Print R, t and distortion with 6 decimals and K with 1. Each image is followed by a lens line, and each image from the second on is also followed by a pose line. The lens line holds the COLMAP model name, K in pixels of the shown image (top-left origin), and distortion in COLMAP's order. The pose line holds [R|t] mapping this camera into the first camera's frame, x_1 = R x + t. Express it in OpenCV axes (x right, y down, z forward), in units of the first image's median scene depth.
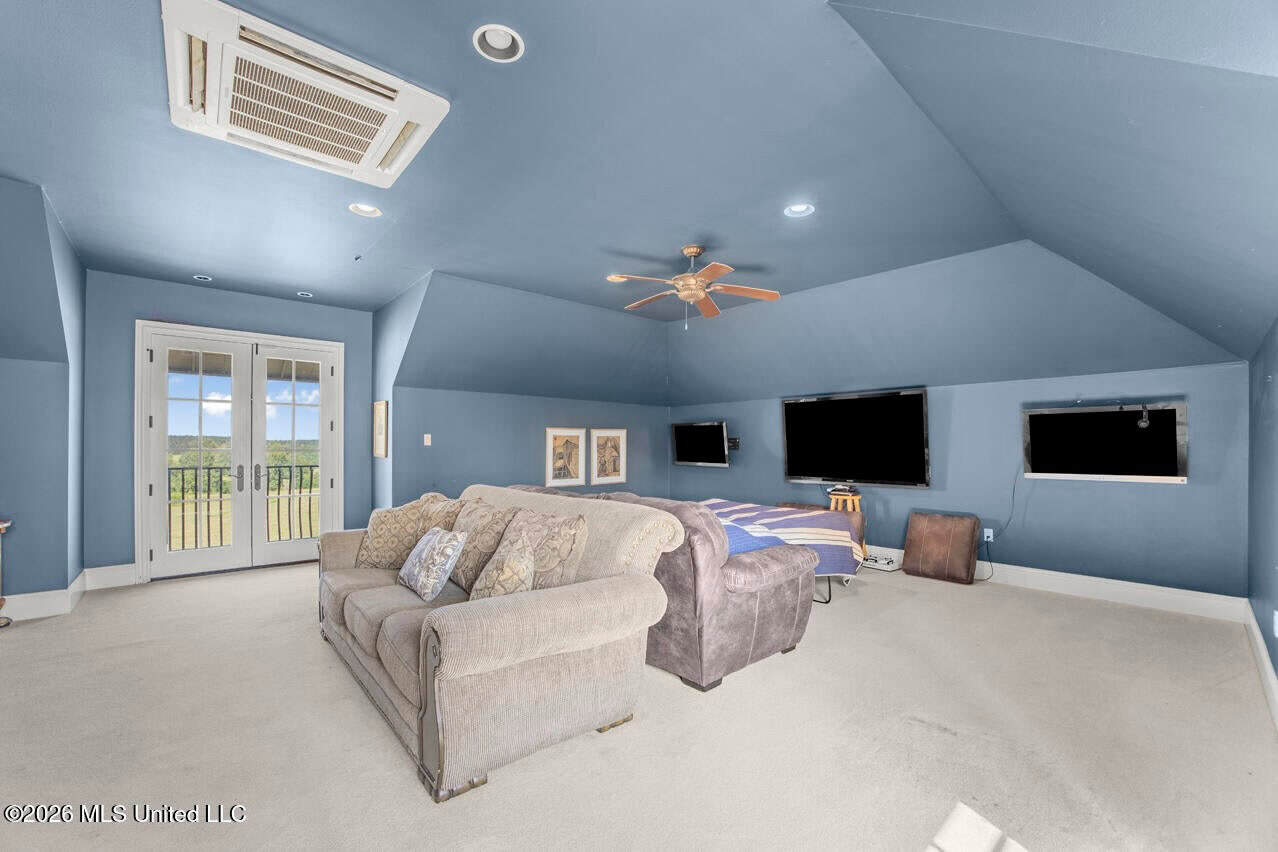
lens RADIAL K [[523.3, 0, 643.6], [0, 523.3, 438.3], [0, 0, 1]] dist [-0.024415, 0.003502]
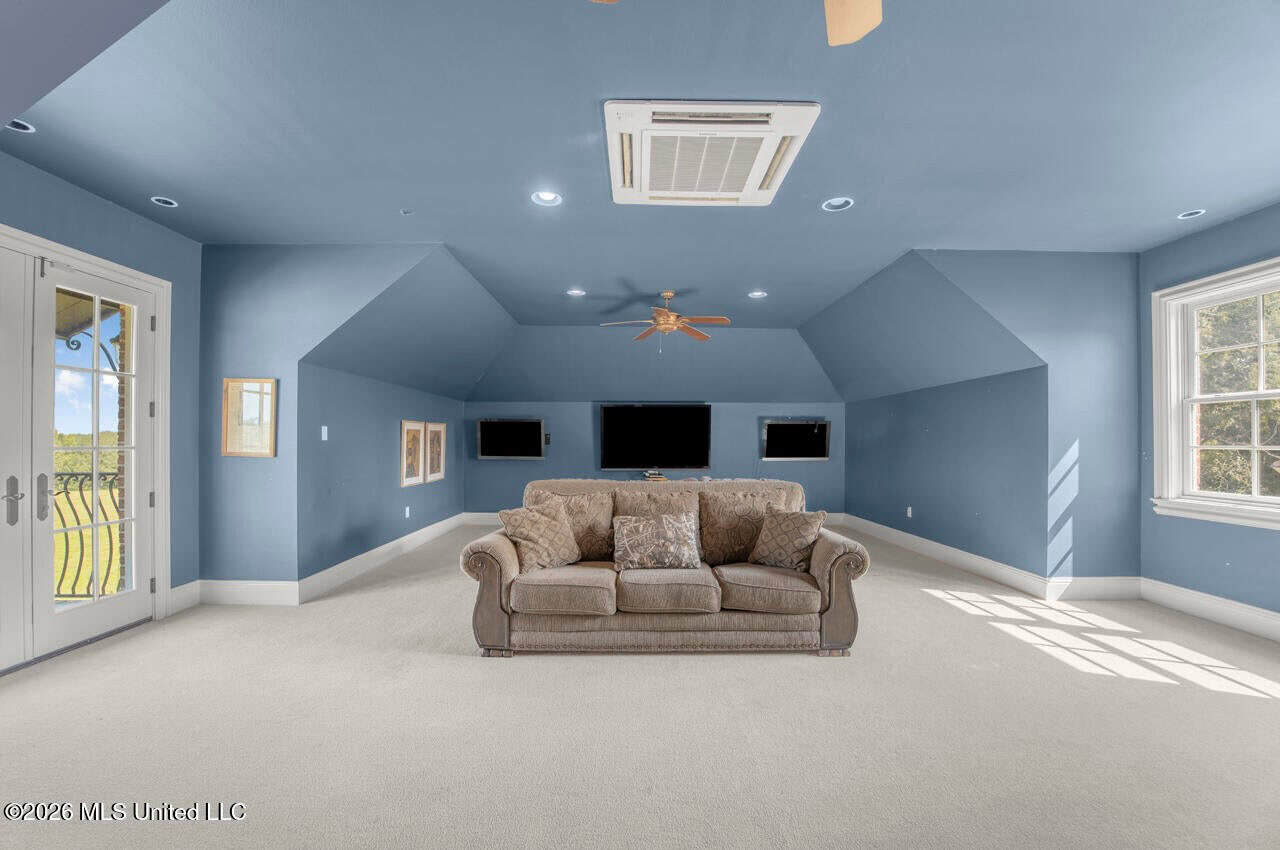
lens RADIAL K [[524.1, 0, 649.4], [0, 524.1, 426.3], [0, 0, 1]] dist [-0.024415, 0.003502]
pose [[0.650679, 0.022415, 0.759022, -0.694332], [-0.014524, 0.999749, -0.017073, -0.001160], [-0.759214, 0.000085, 0.650842, 0.131987]]
